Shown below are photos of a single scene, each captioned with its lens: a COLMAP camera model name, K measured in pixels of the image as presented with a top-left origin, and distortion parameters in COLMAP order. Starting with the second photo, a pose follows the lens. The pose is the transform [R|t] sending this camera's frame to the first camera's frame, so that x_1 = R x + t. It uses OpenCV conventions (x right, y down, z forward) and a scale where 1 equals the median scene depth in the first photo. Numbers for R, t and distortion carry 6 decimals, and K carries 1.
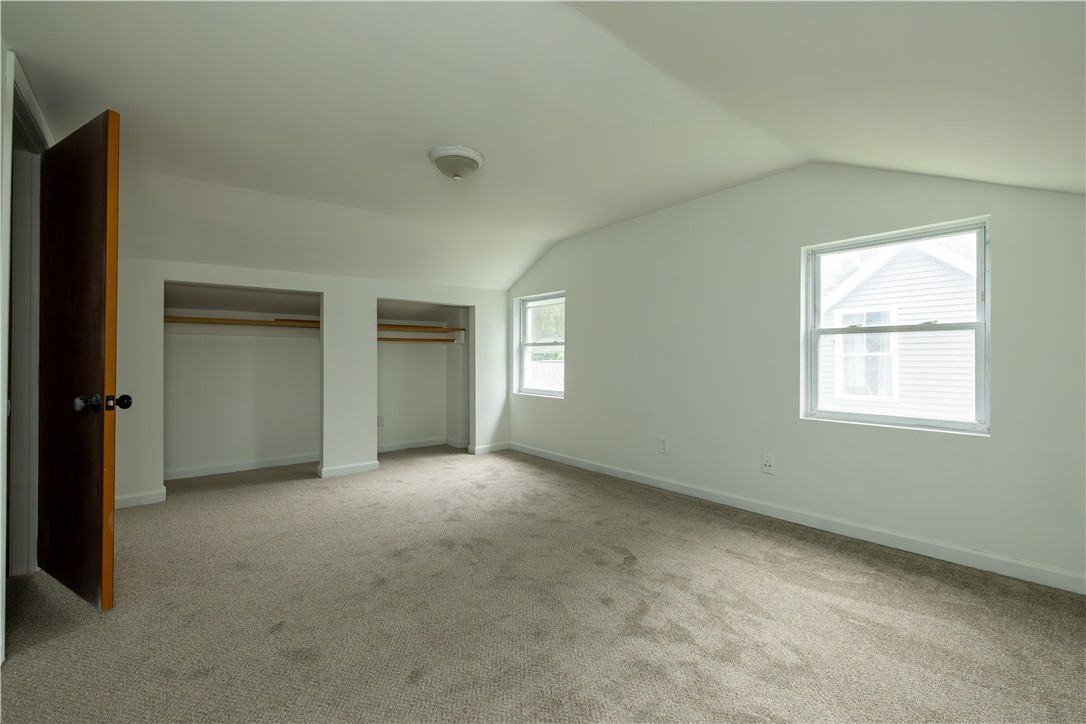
lens RADIAL K [[453.7, 0, 535.4], [0, 453.7, 358.3], [0, 0, 1]] dist [-0.001680, -0.000185]
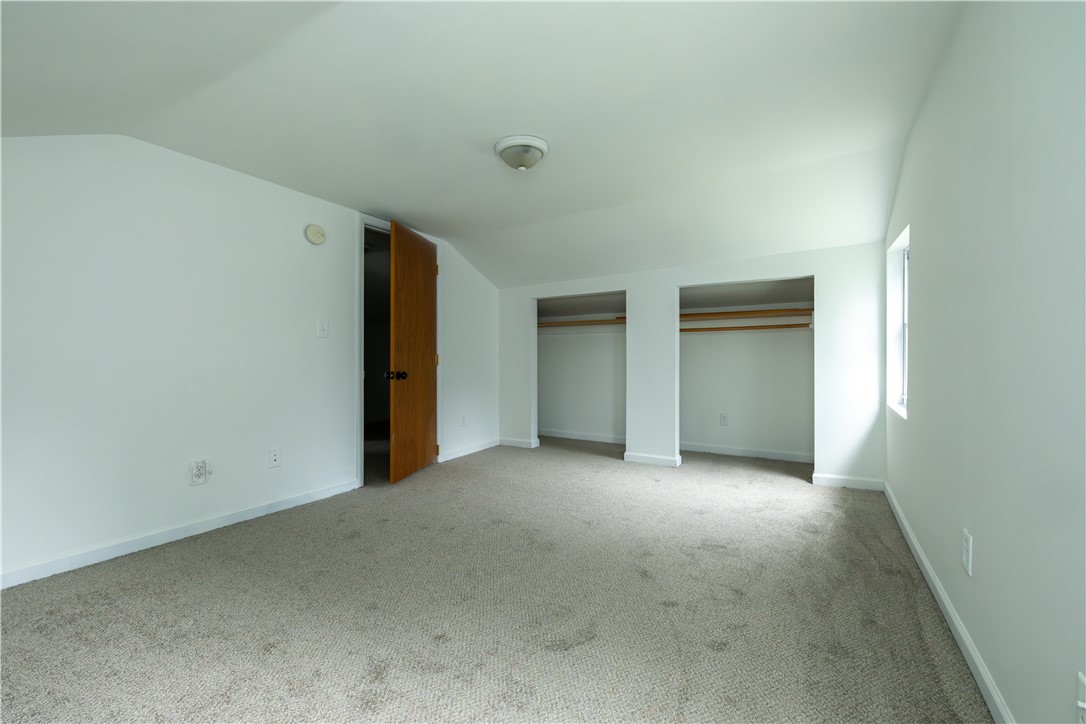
lens RADIAL K [[453.7, 0, 537.1], [0, 453.7, 363.0], [0, 0, 1]] dist [-0.001680, -0.000185]
pose [[0.331058, 0.017393, -0.943450, 0.488507], [0.005137, 0.999782, 0.020234, 0.005744], [0.943596, -0.011545, 0.330897, 0.441486]]
